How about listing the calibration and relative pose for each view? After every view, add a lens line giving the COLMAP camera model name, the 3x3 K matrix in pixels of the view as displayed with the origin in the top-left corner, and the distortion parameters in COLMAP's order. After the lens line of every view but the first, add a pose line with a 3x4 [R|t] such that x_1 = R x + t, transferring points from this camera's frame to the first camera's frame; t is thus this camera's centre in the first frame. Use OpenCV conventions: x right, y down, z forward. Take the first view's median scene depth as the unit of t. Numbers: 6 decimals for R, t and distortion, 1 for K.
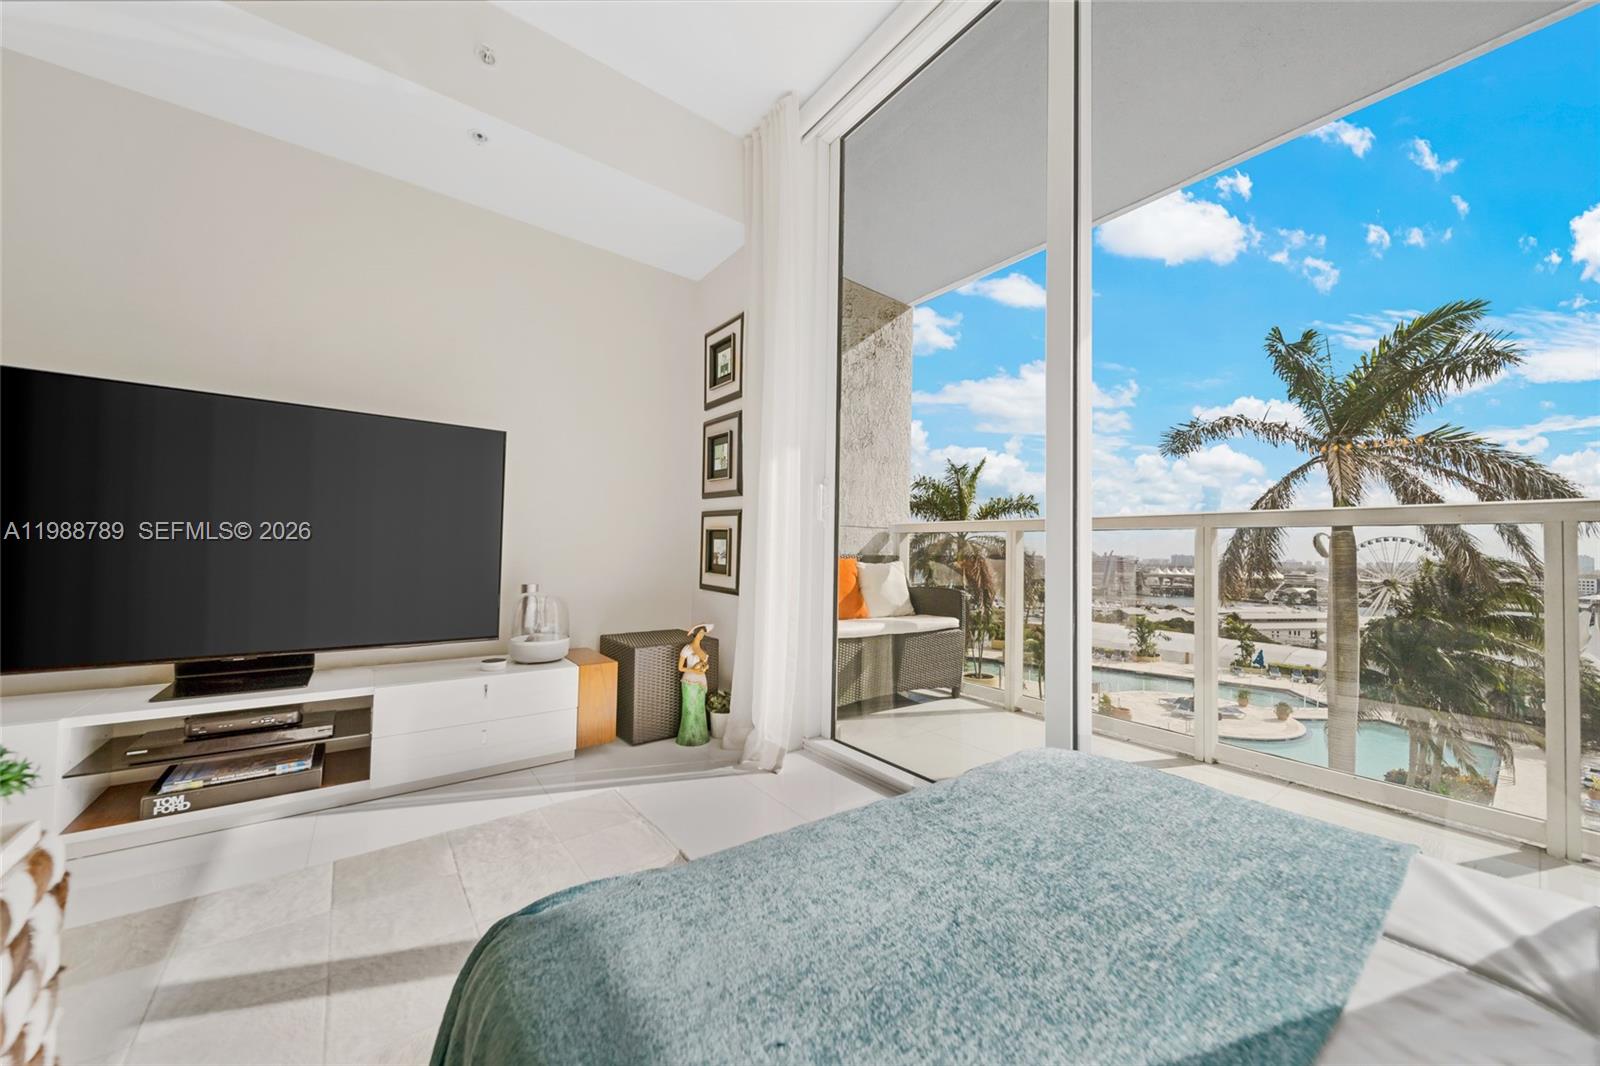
lens RADIAL K [[557.6, 0, 789.0], [0, 557.6, 533.8], [0, 0, 1]] dist [0.006657, -0.001249]
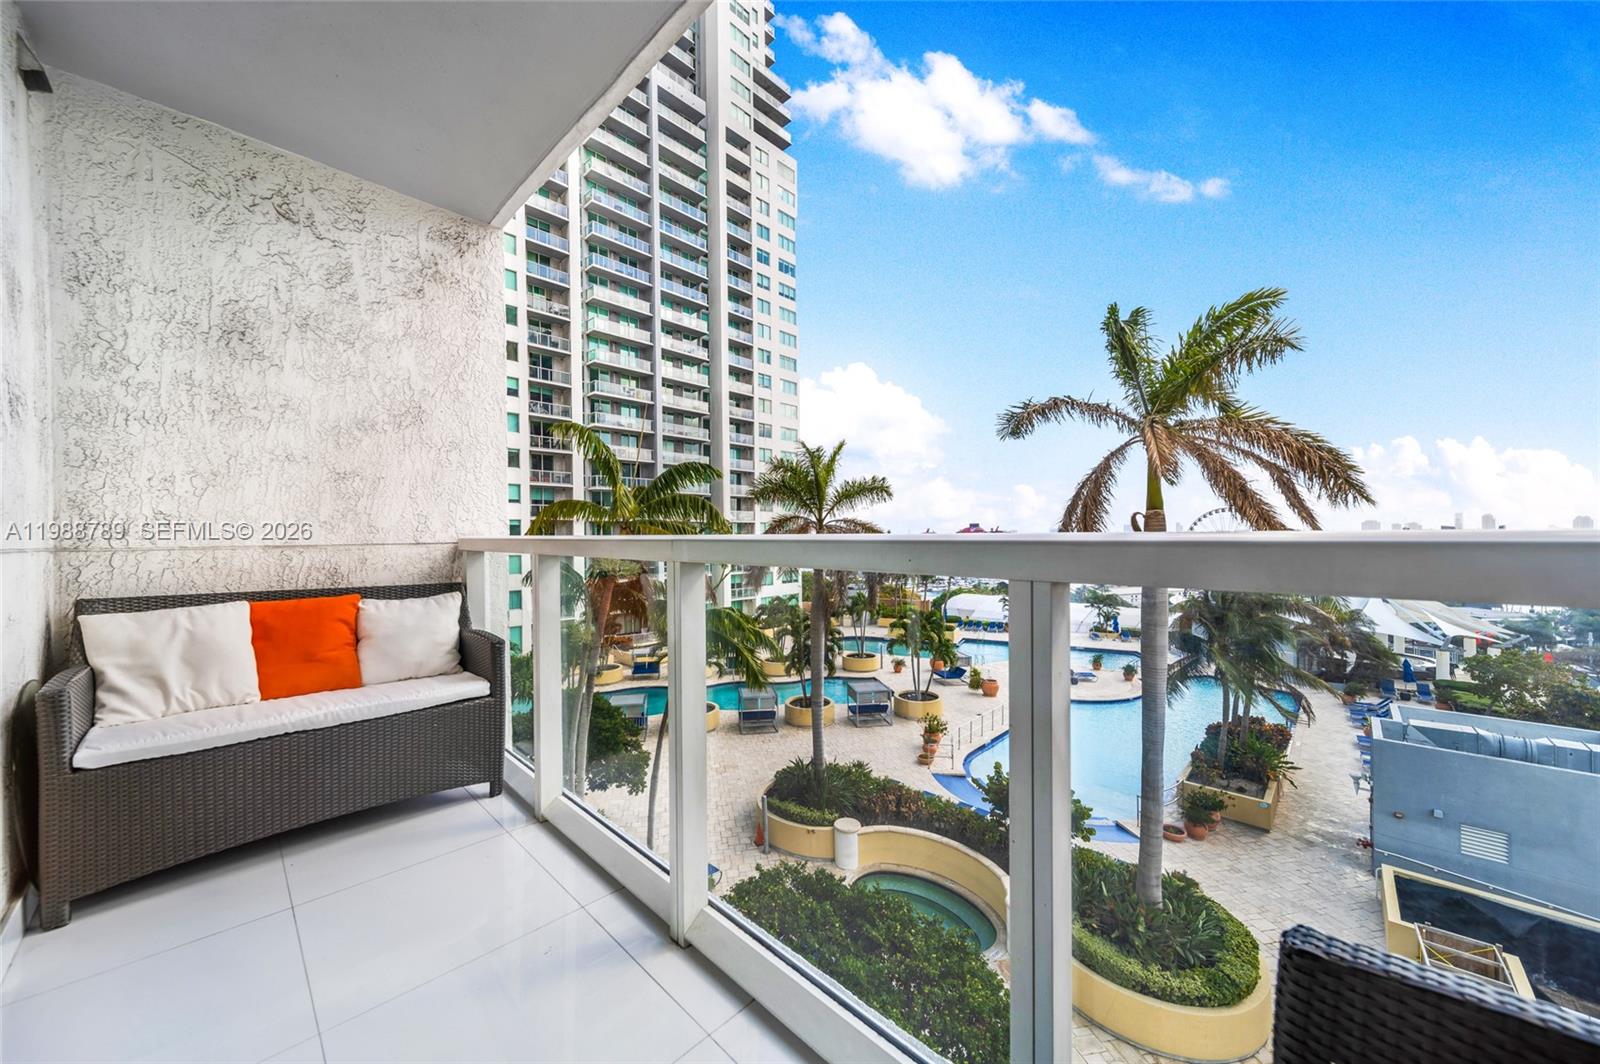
lens RADIAL K [[557.6, 0, 773.7], [0, 557.6, 534.1], [0, 0, 1]] dist [0.006657, -0.001249]
pose [[0.990209, -0.028099, 0.136734, 0.894028], [0.023678, 0.999146, 0.033853, -0.068498], [-0.137569, -0.030284, 0.990029, 0.464320]]
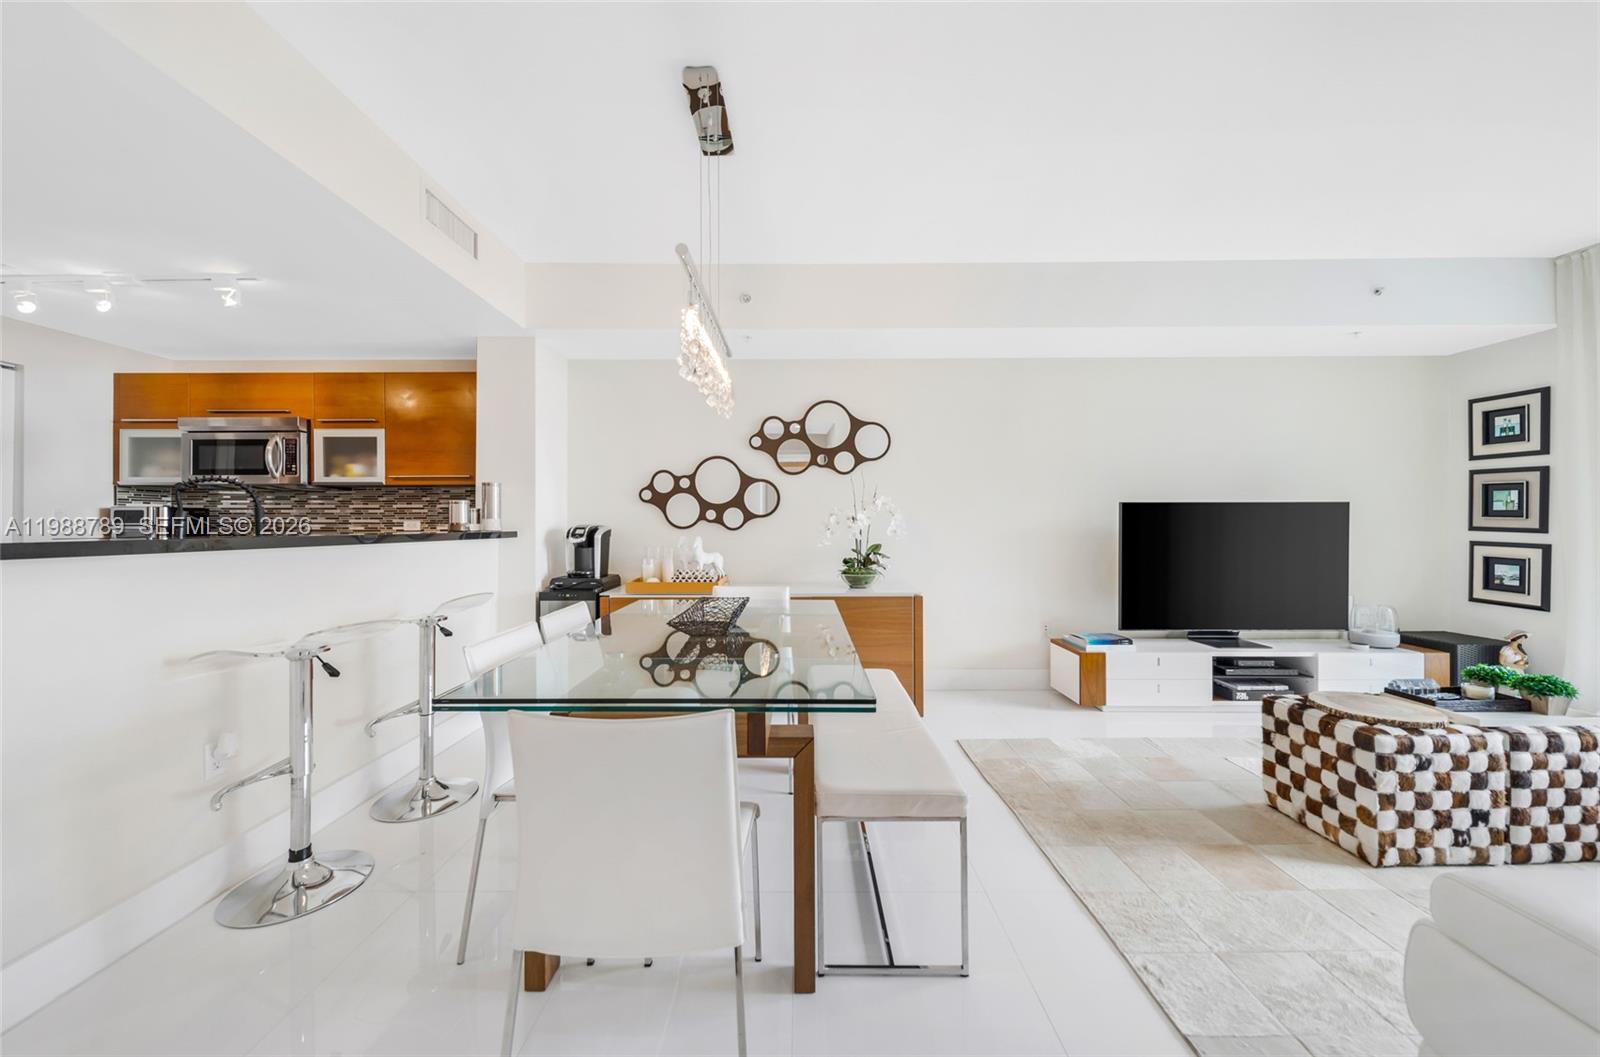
lens RADIAL K [[544.6, 0, 808.5], [0, 544.6, 524.2], [0, 0, 1]] dist [-0.000265, -0.001093]
pose [[0.794847, -0.022212, -0.606404, -0.807770], [0.036111, 0.999290, 0.010729, -0.195600], [0.605735, -0.030425, 0.795085, -1.204742]]
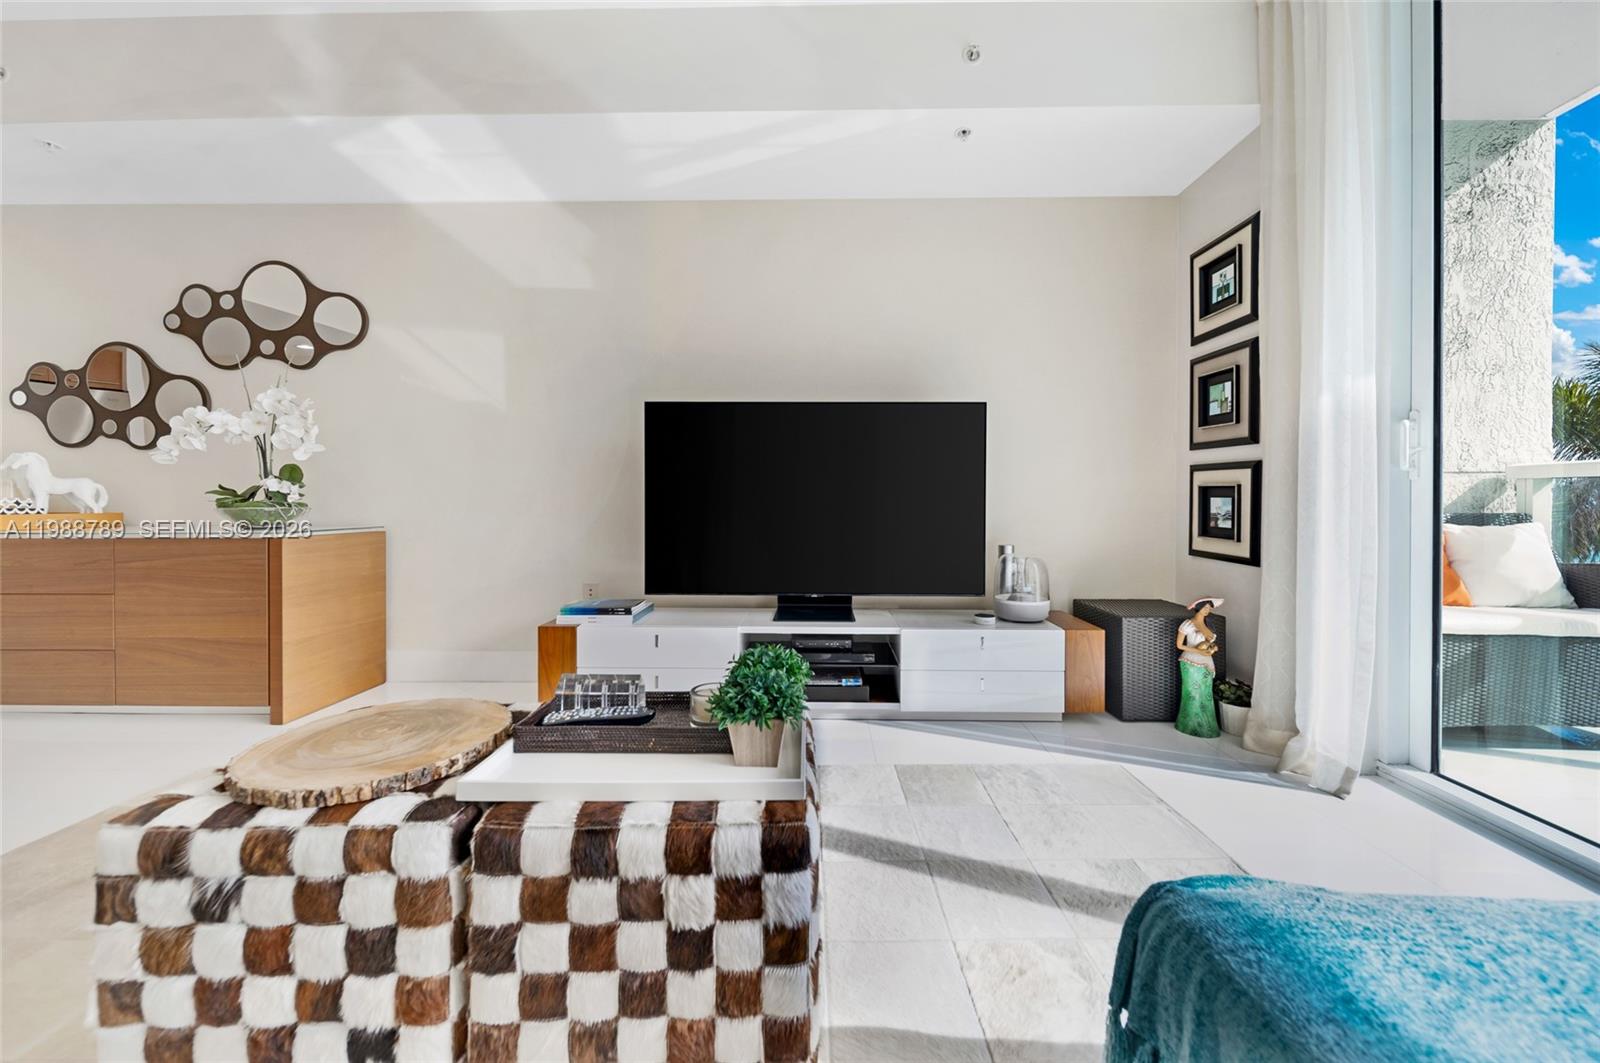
lens RADIAL K [[557.6, 0, 810.2], [0, 557.6, 507.1], [0, 0, 1]] dist [0.006657, -0.001249]
pose [[0.790143, -0.014252, -0.612756, -0.121664], [0.031779, 0.999338, 0.017734, -0.012666], [0.612098, -0.033485, 0.790073, -0.053702]]
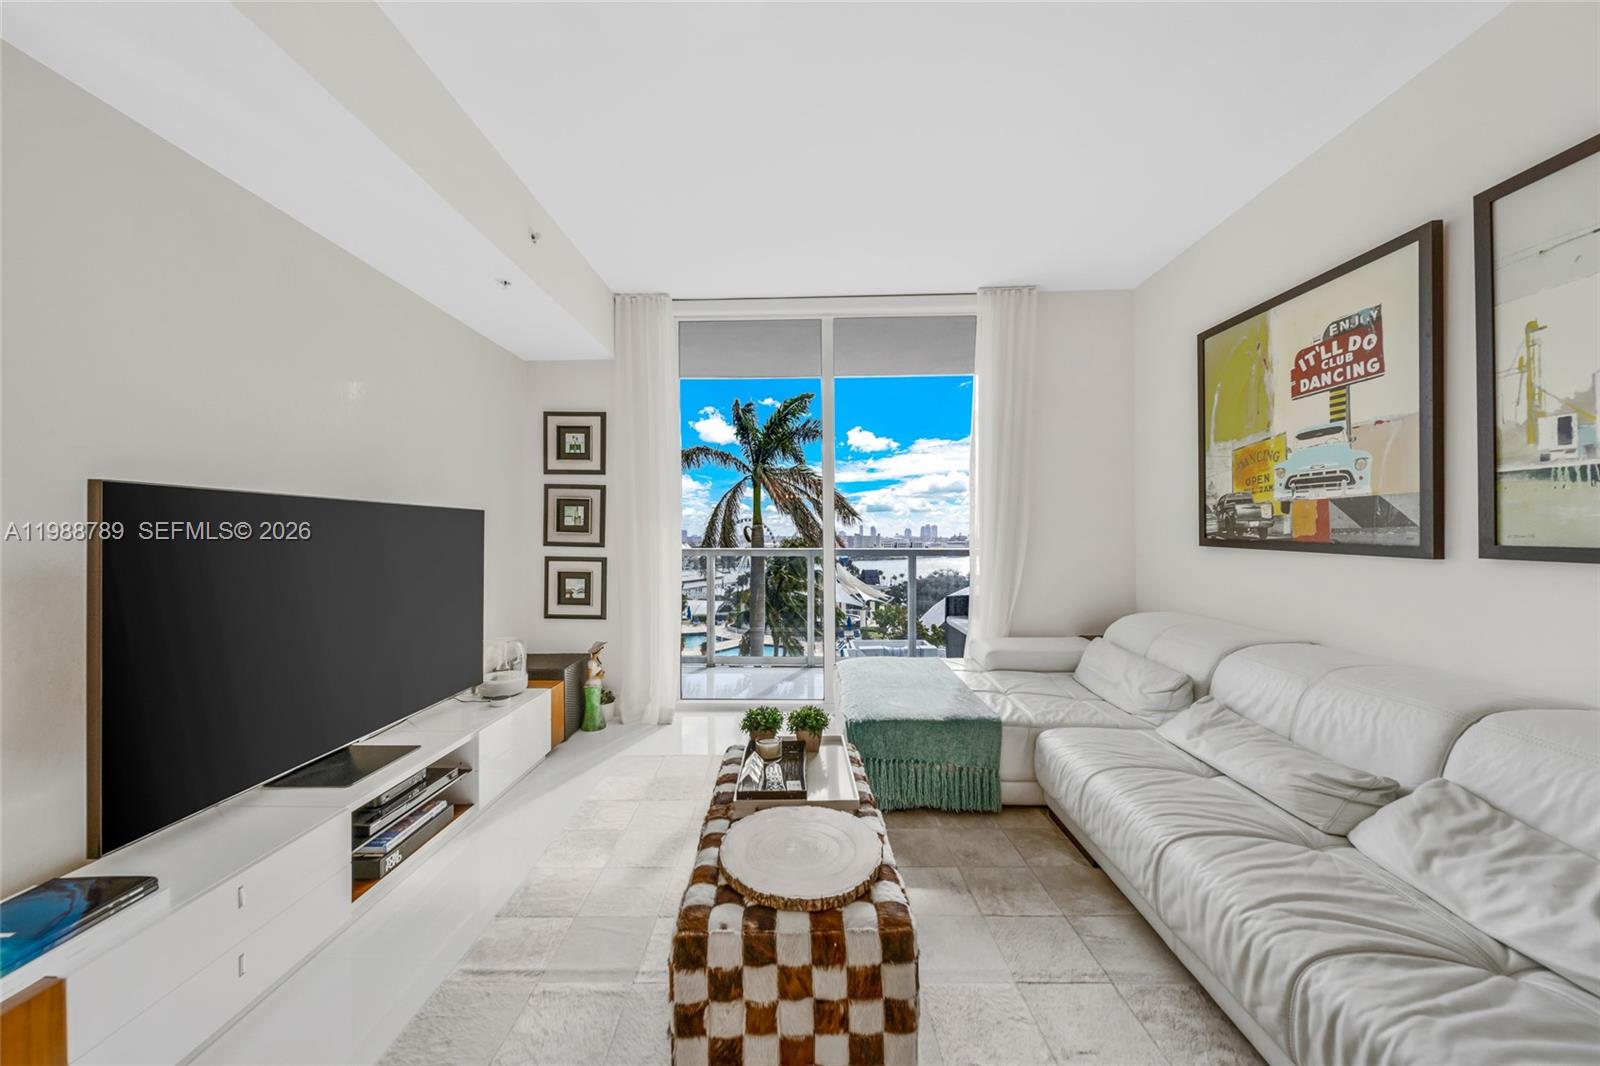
lens RADIAL K [[557.6, 0, 783.2], [0, 557.6, 536.8], [0, 0, 1]] dist [0.006657, -0.001249]
pose [[0.635508, -0.026781, 0.771630, -1.041576], [-0.002398, 0.999325, 0.036659, -0.174680], [-0.772090, -0.025148, 0.635015, -0.264125]]
